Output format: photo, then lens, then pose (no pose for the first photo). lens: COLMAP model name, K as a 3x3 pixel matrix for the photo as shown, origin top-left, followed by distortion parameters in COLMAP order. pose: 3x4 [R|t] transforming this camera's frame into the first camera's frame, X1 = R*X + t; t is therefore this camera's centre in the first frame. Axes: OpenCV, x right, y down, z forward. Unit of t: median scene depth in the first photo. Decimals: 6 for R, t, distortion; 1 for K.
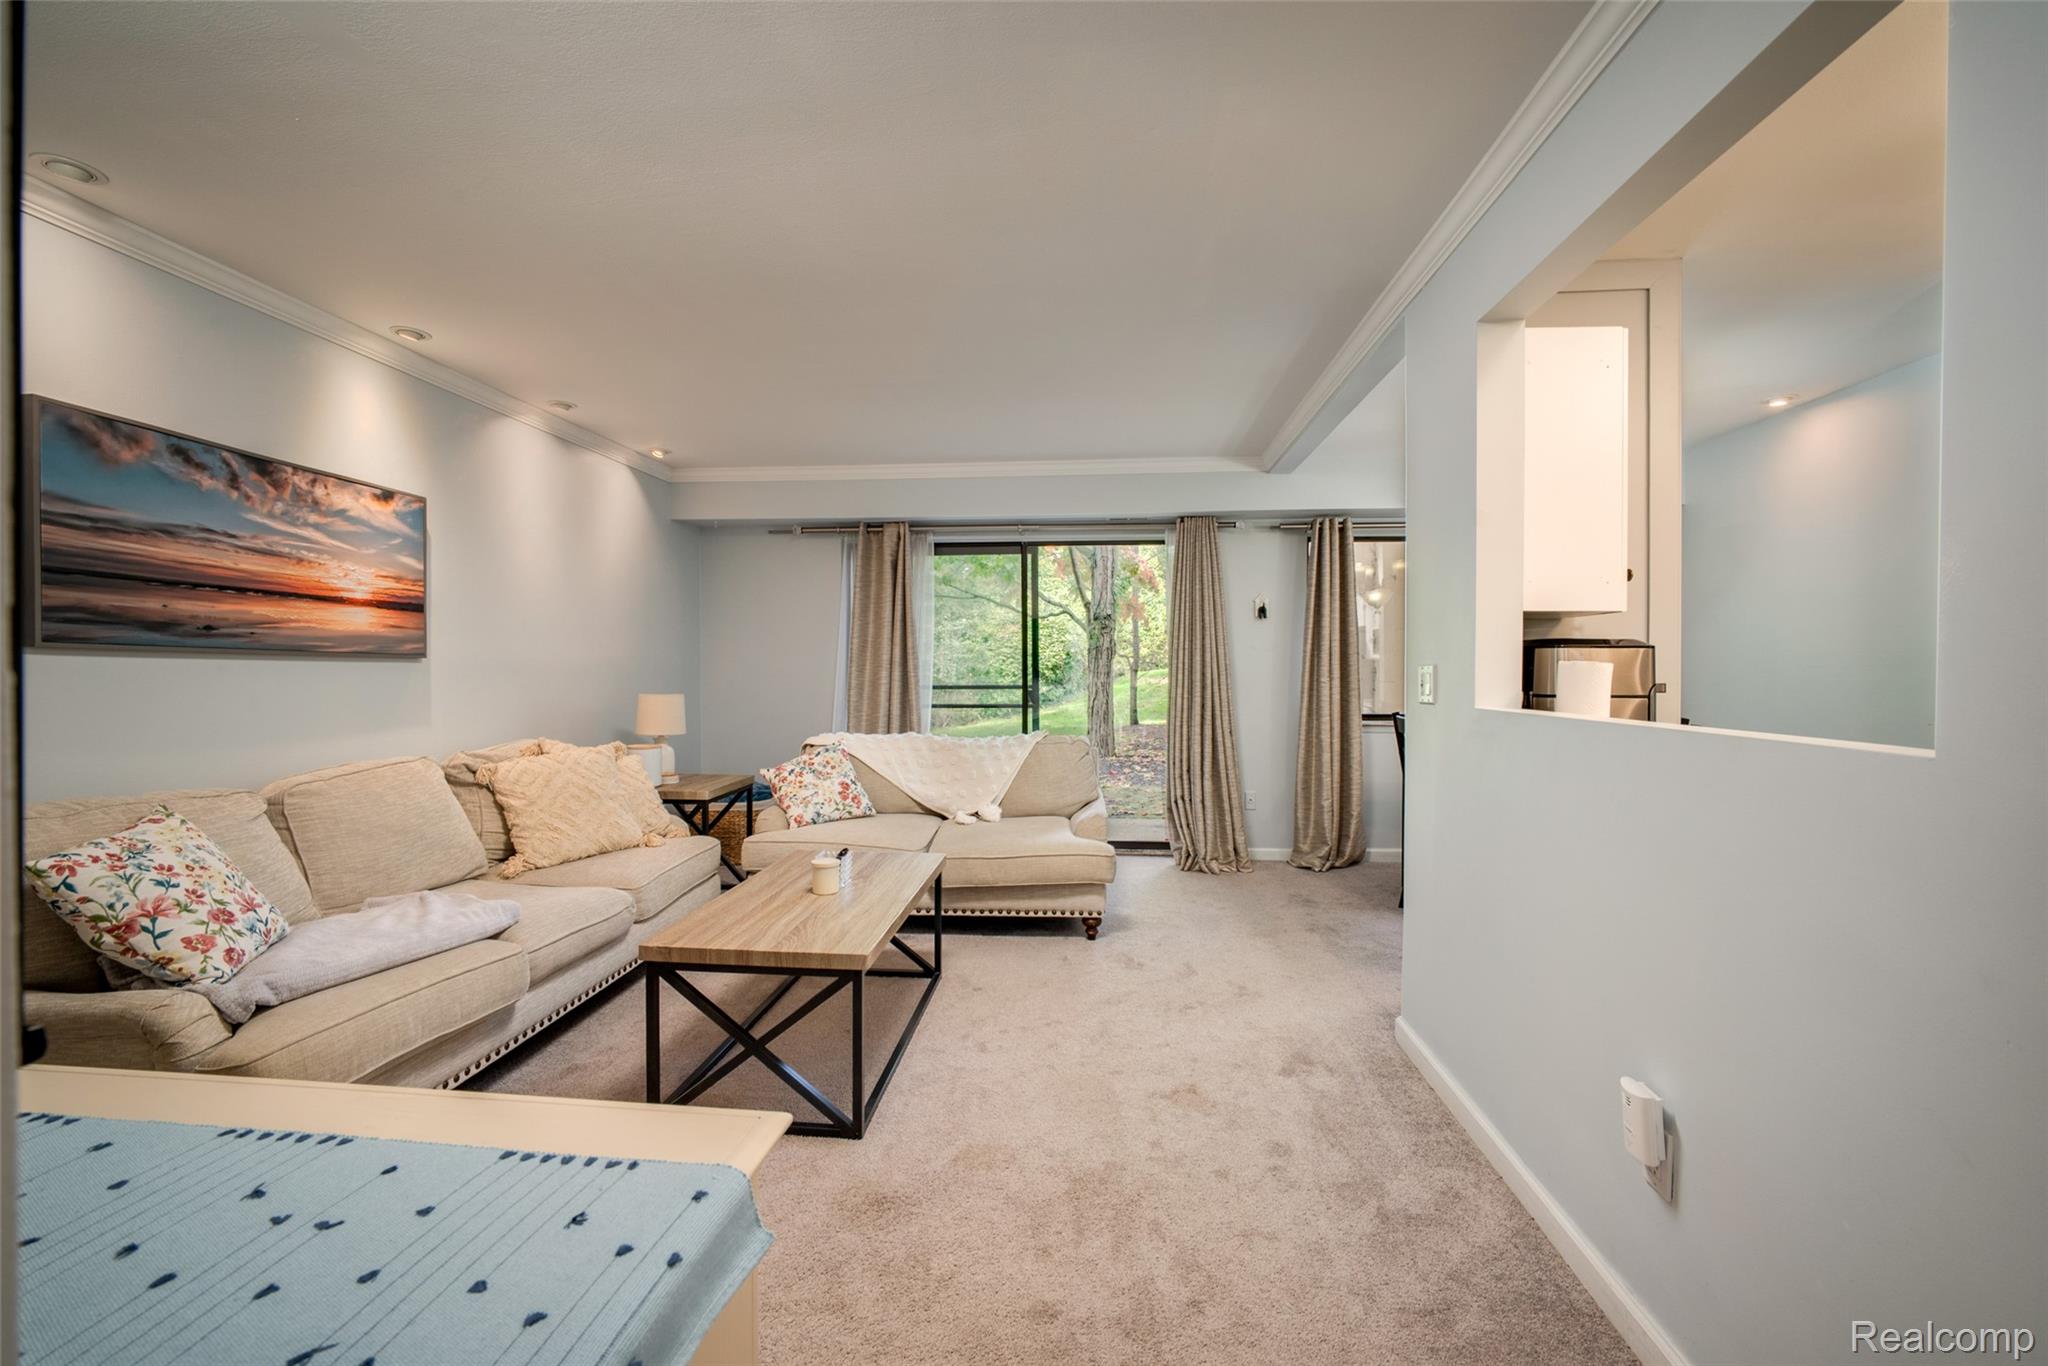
lens RADIAL K [[870.7, 0, 1030.3], [0, 870.7, 676.4], [0, 0, 1]] dist [-0.003205, 0.000553]
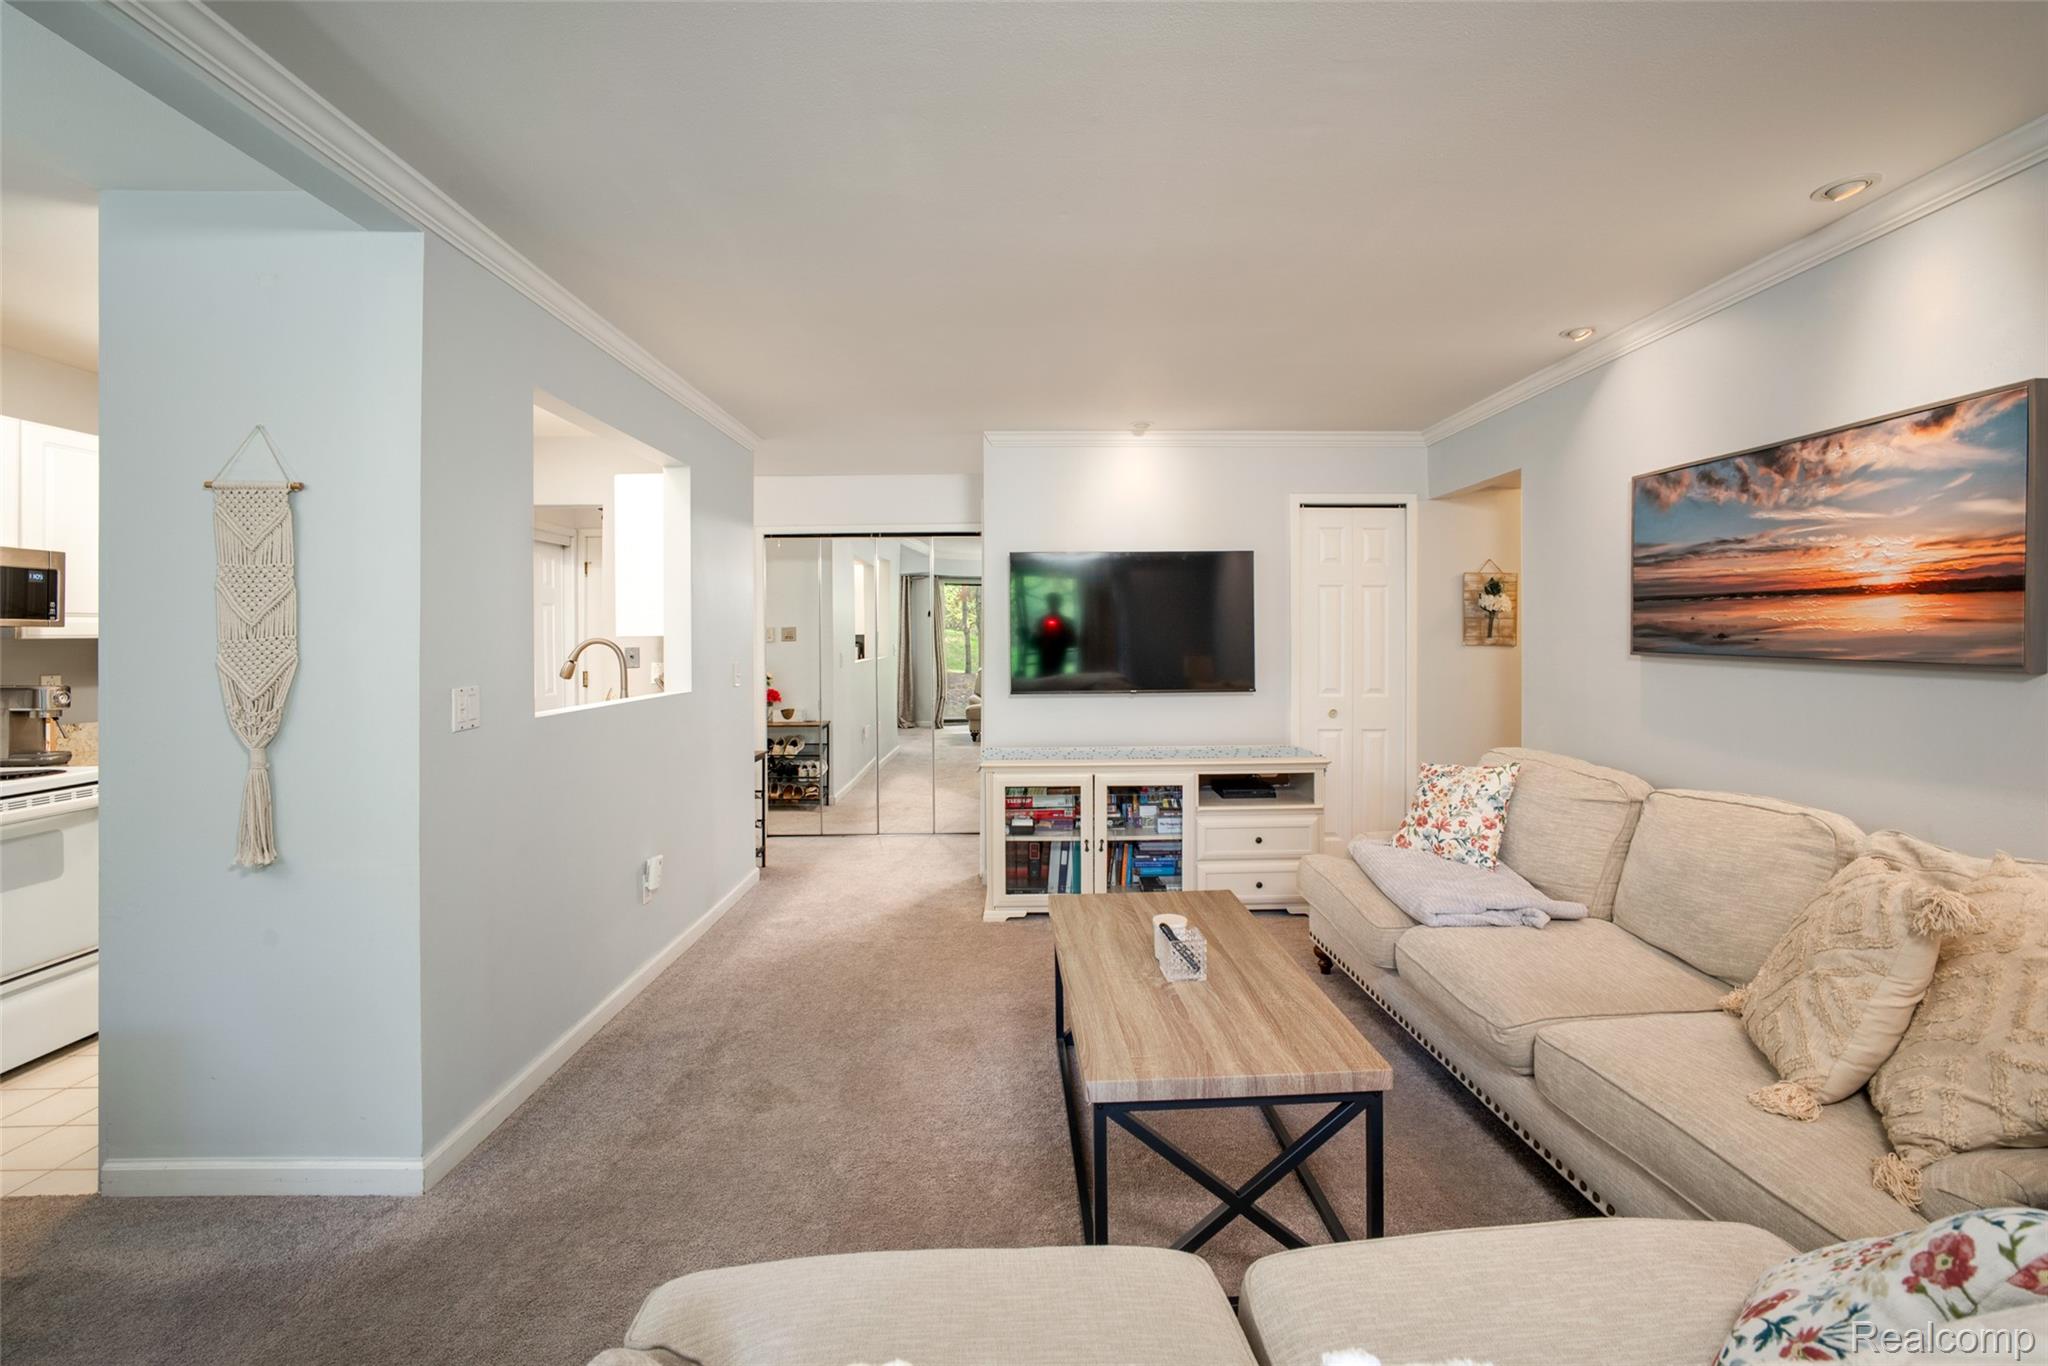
lens RADIAL K [[870.7, 0, 991.0], [0, 870.7, 639.3], [0, 0, 1]] dist [-0.003205, 0.000553]
pose [[-0.997170, 0.005423, -0.074978, 0.001142], [0.004742, 0.999946, 0.009249, -0.060575], [0.075024, 0.008867, -0.997142, 1.816524]]
